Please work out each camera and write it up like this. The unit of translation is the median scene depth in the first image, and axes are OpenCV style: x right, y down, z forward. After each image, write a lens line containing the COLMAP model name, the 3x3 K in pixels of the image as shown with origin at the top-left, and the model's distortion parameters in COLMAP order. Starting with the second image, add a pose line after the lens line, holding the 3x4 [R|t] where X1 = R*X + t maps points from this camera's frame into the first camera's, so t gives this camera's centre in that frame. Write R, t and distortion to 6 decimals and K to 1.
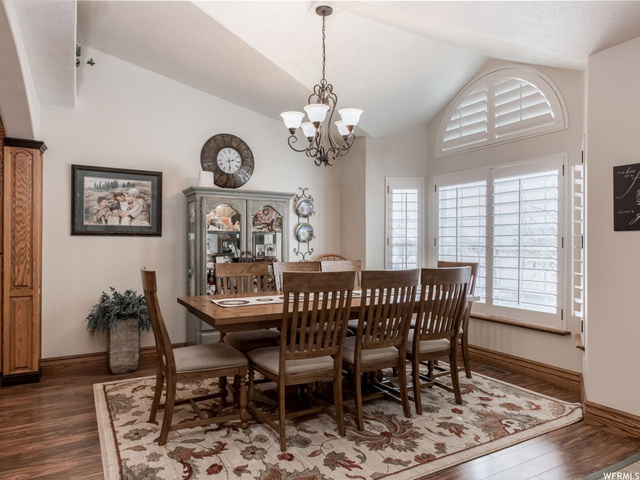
lens RADIAL K [[424.5, 0, 340.6], [0, 424.5, 244.7], [0, 0, 1]] dist [0.000449, -0.000742]
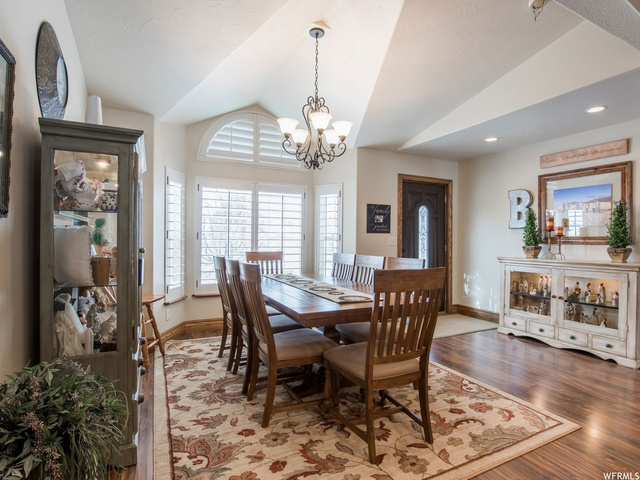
lens RADIAL K [[337.6, 0, 320.0], [0, 337.6, 240.0], [0, 0, 1]] dist [-0.023023, 0.000312]
pose [[0.093060, -0.006251, 0.995641, -0.767685], [-0.007619, 0.999947, 0.006990, -0.004897], [-0.995631, -0.008236, 0.093008, 0.746042]]
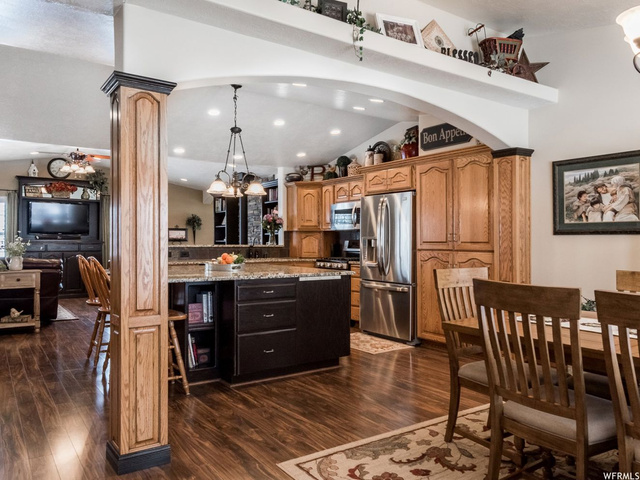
lens RADIAL K [[506.8, 0, 320.0], [0, 506.8, 240.0], [0, 0, 1]] dist [0.061037, 0.001244]
pose [[0.068687, -0.005238, -0.997624, 0.493890], [-0.003316, 0.999979, -0.005479, -0.001933], [0.997633, 0.003685, 0.068669, 0.382109]]
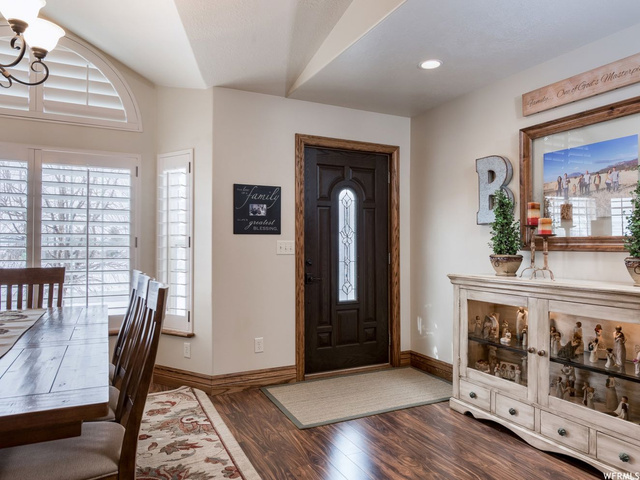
lens RADIAL K [[424.5, 0, 340.6], [0, 424.5, 244.7], [0, 0, 1]] dist [0.000449, -0.000742]
pose [[0.089289, -0.002599, 0.996002, -0.415181], [-0.001426, 0.999995, 0.002737, -0.002998], [-0.996005, -0.001665, 0.089285, 0.391116]]
